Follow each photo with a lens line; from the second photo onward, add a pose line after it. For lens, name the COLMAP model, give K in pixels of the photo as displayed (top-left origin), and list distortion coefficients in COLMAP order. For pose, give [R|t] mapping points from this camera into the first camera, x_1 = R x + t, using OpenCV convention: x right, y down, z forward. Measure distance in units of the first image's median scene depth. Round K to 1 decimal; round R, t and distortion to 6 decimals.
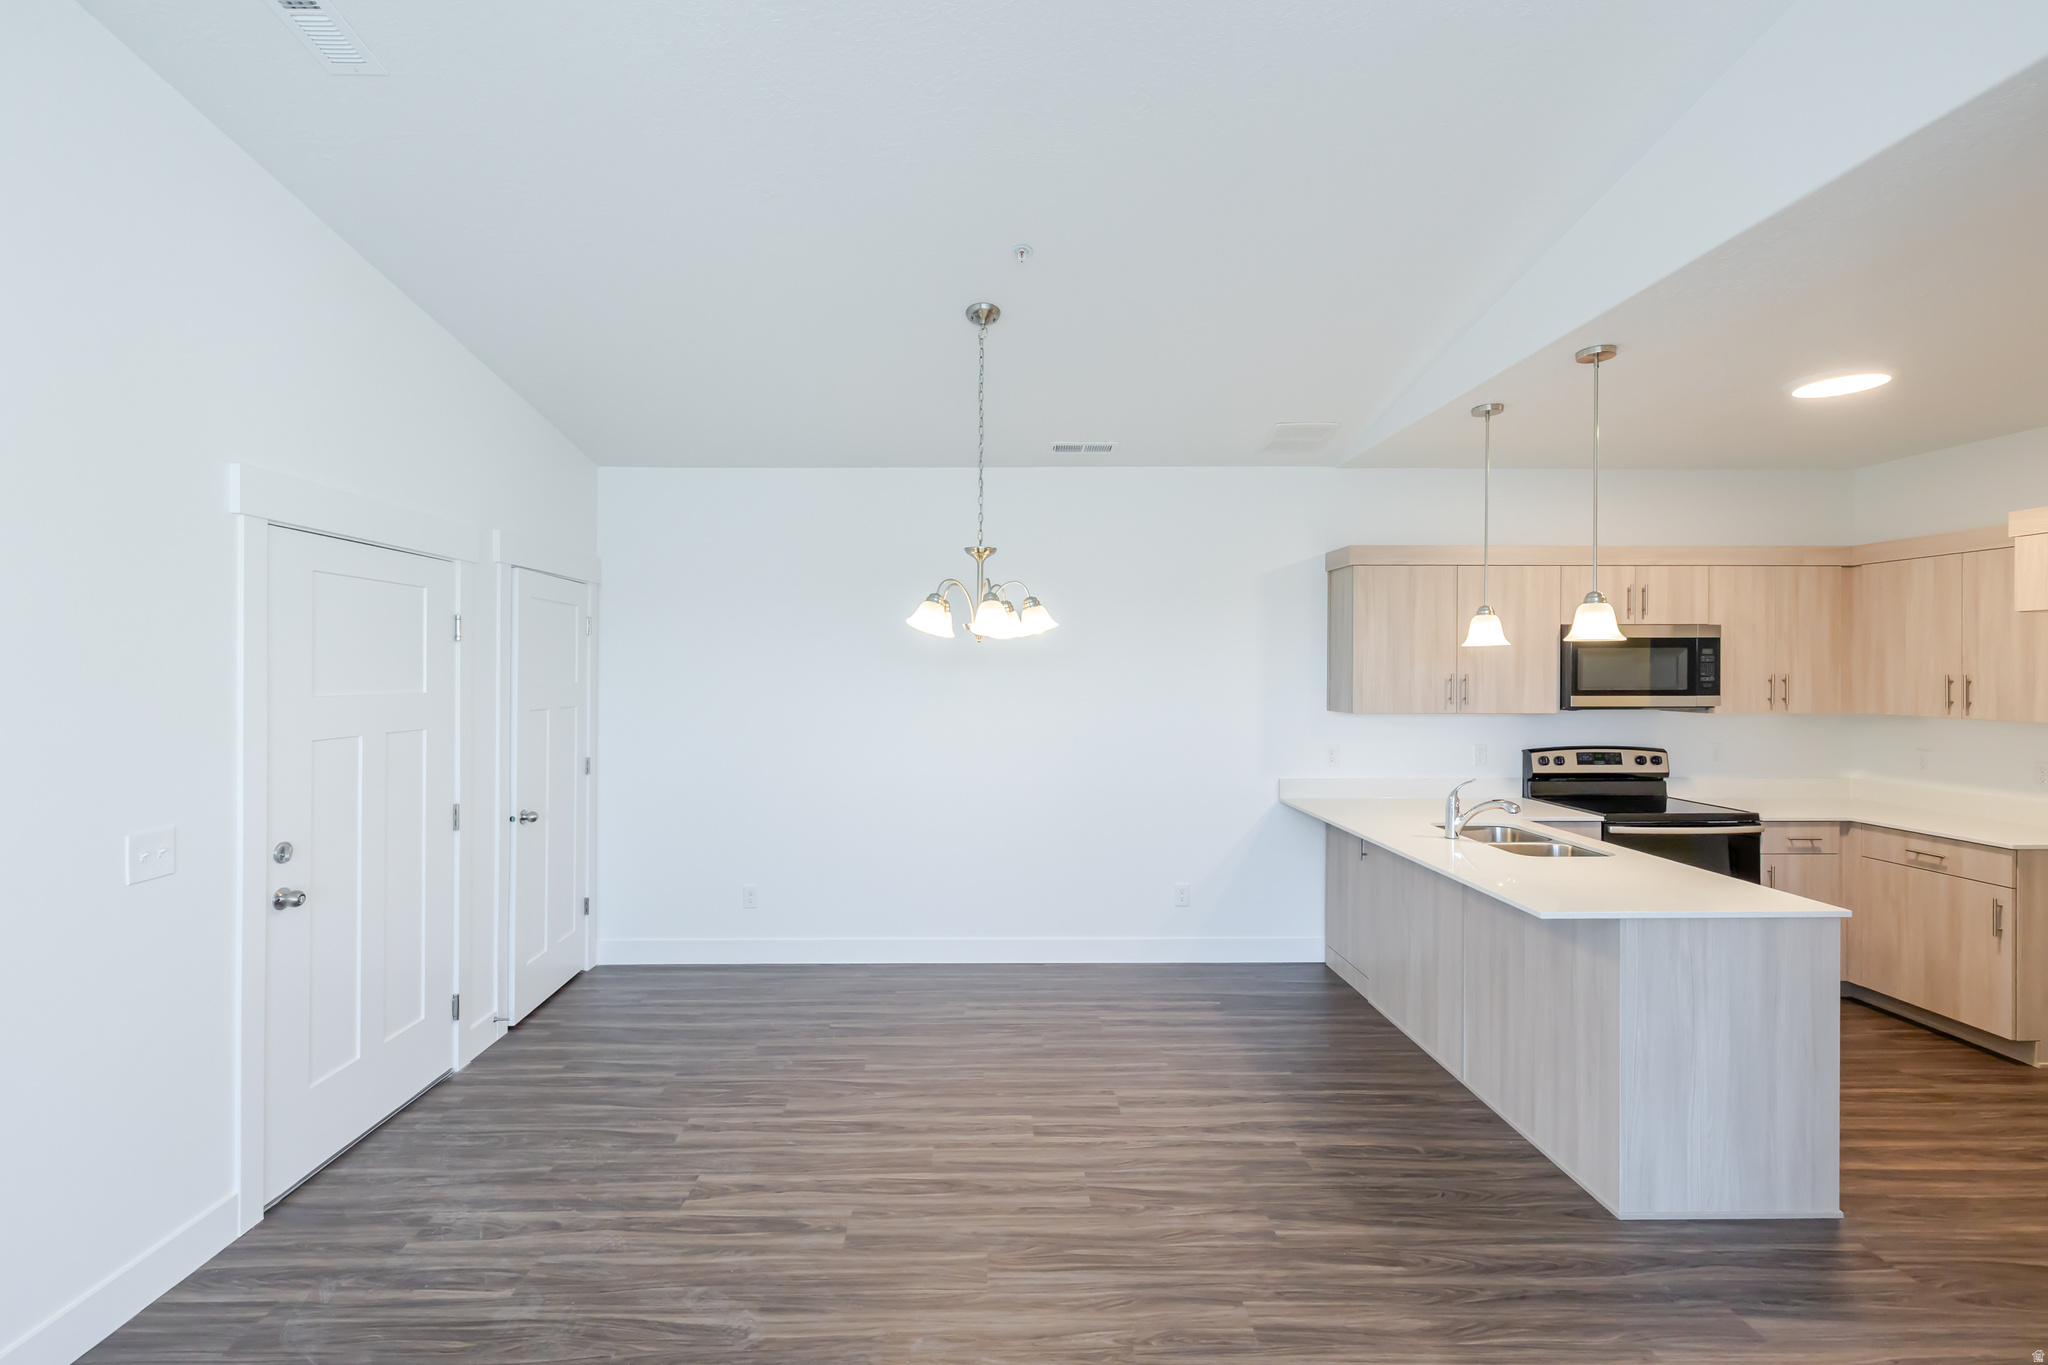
lens RADIAL K [[885.6, 0, 997.0], [0, 885.6, 706.3], [0, 0, 1]] dist [0.004601, 0.000815]
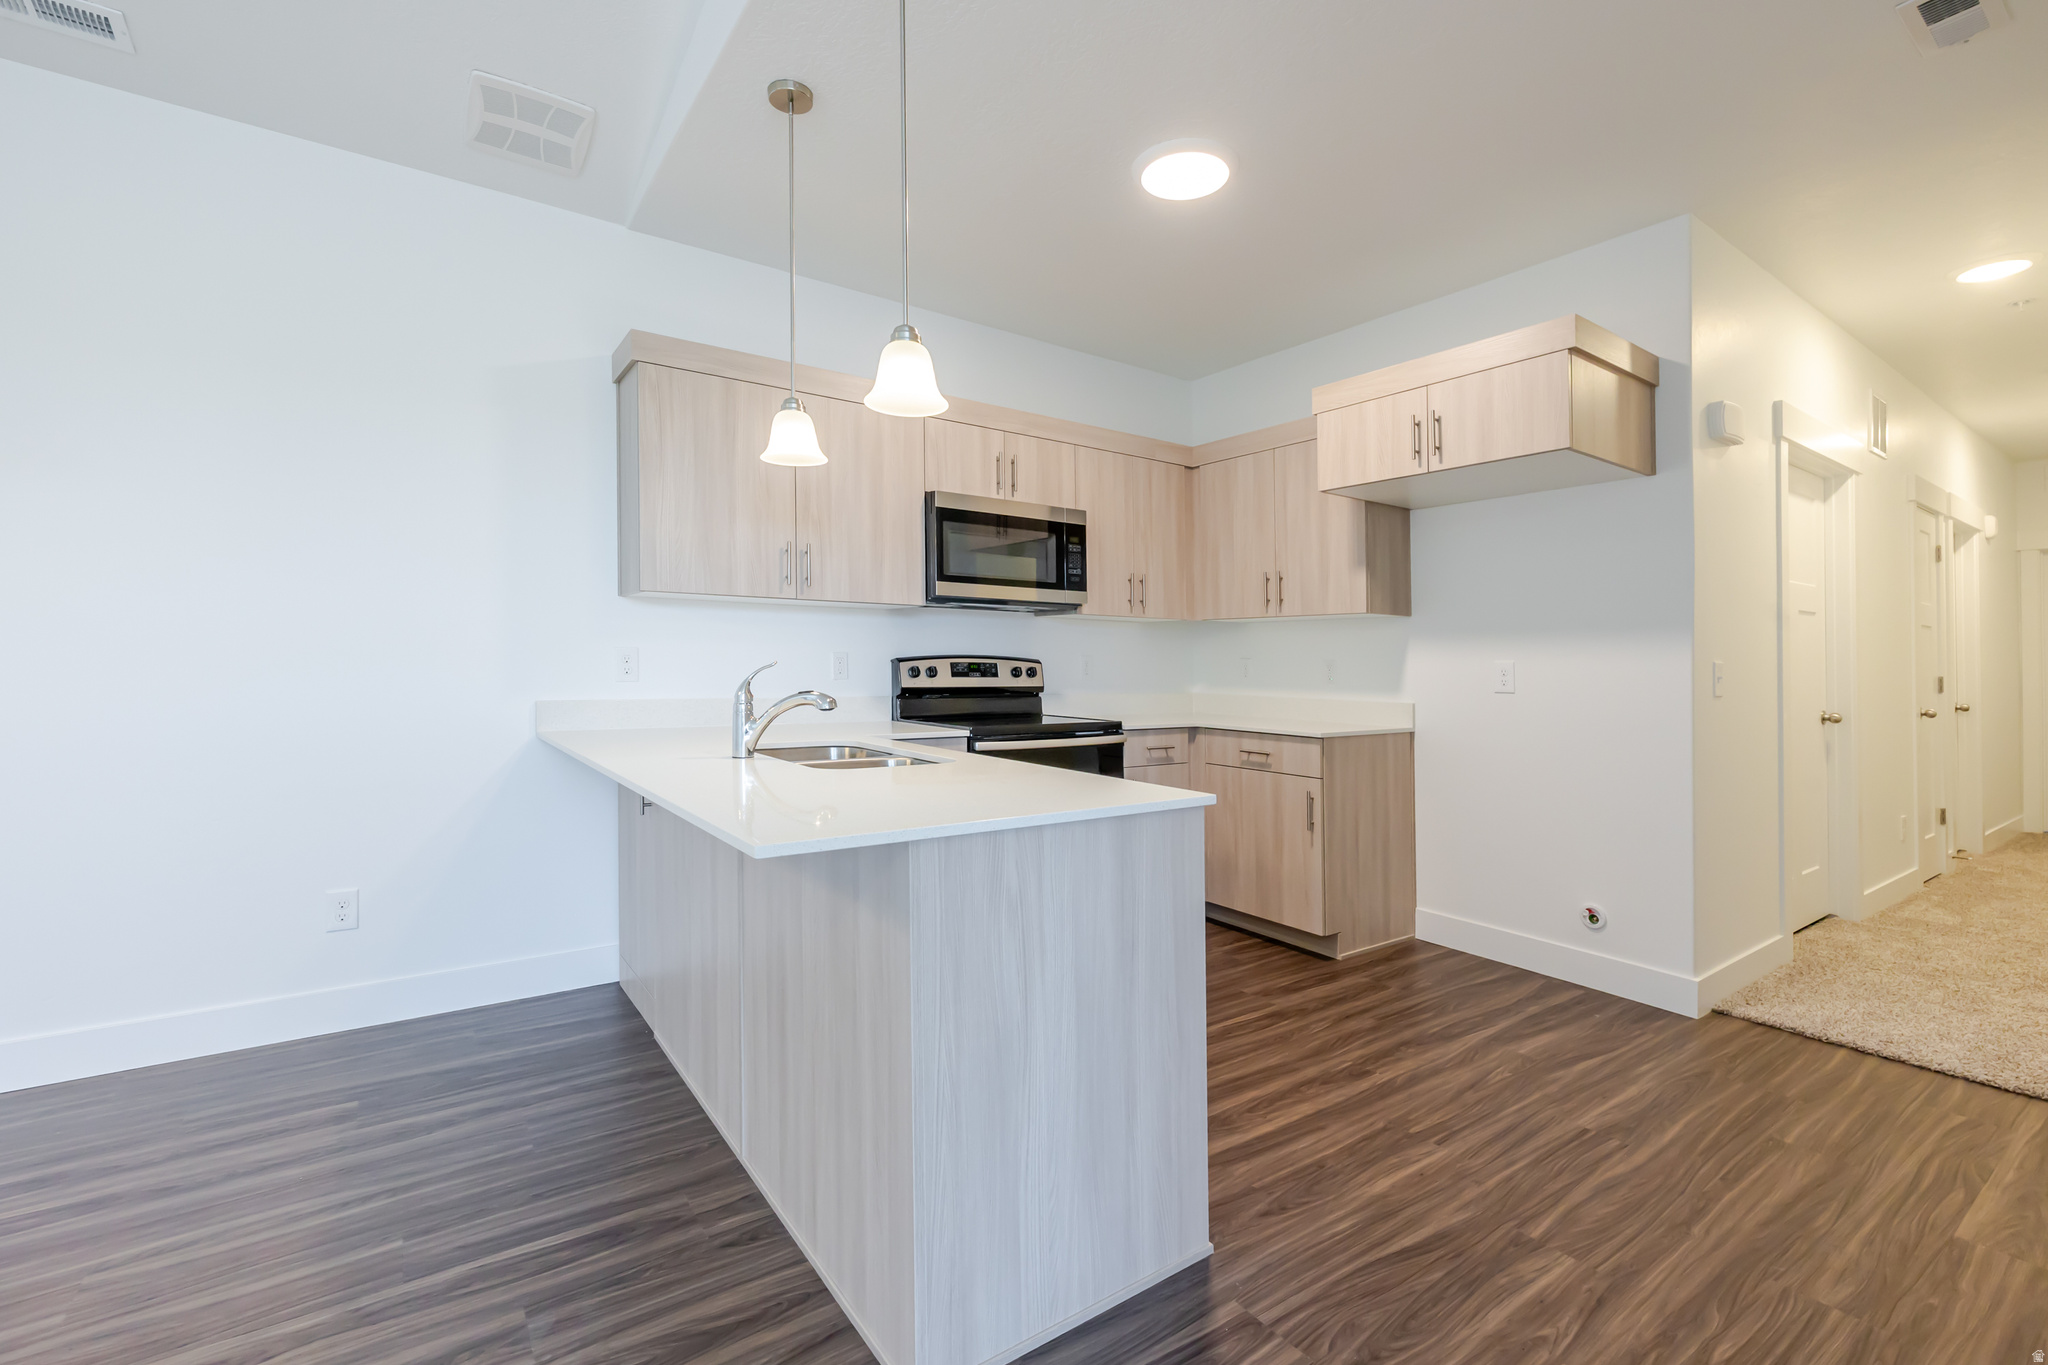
lens RADIAL K [[885.6, 0, 1034.1], [0, 885.6, 691.3], [0, 0, 1]] dist [0.004601, 0.000815]
pose [[0.825285, -0.006902, 0.564675, 0.291540], [0.014205, 0.999863, -0.008540, 0.097199], [-0.564538, 0.015069, 0.825270, 0.326188]]
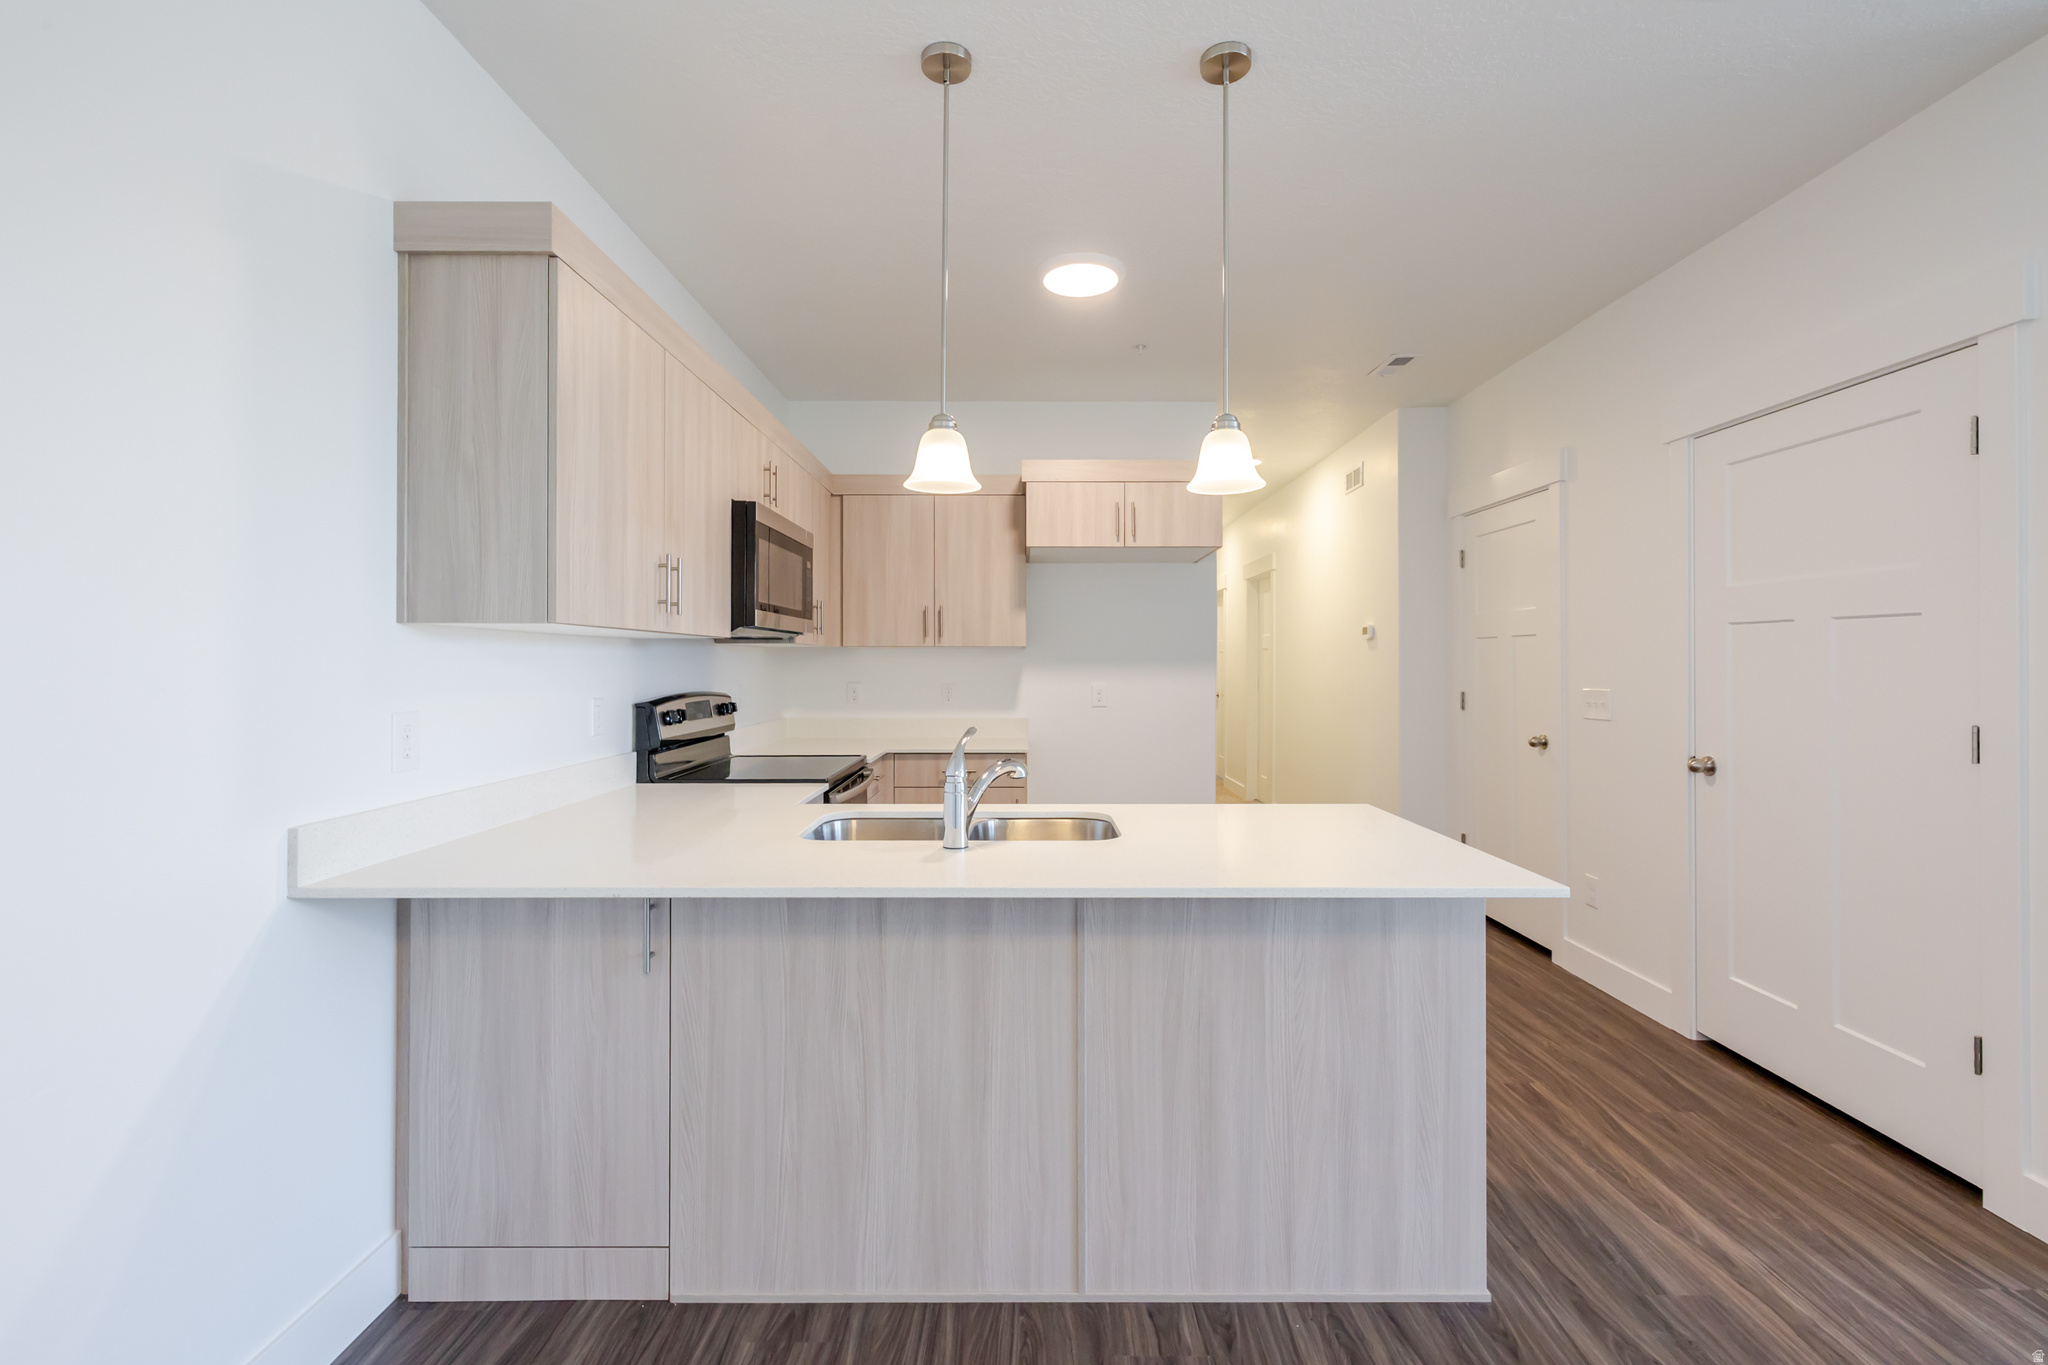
lens RADIAL K [[885.6, 0, 1027.7], [0, 885.6, 662.1], [0, 0, 1]] dist [0.004601, 0.000815]
pose [[0.018256, 0.003558, 0.999827, 0.001835], [0.050523, 0.998713, -0.004477, 0.042239], [-0.998556, 0.050596, 0.018052, 0.828669]]
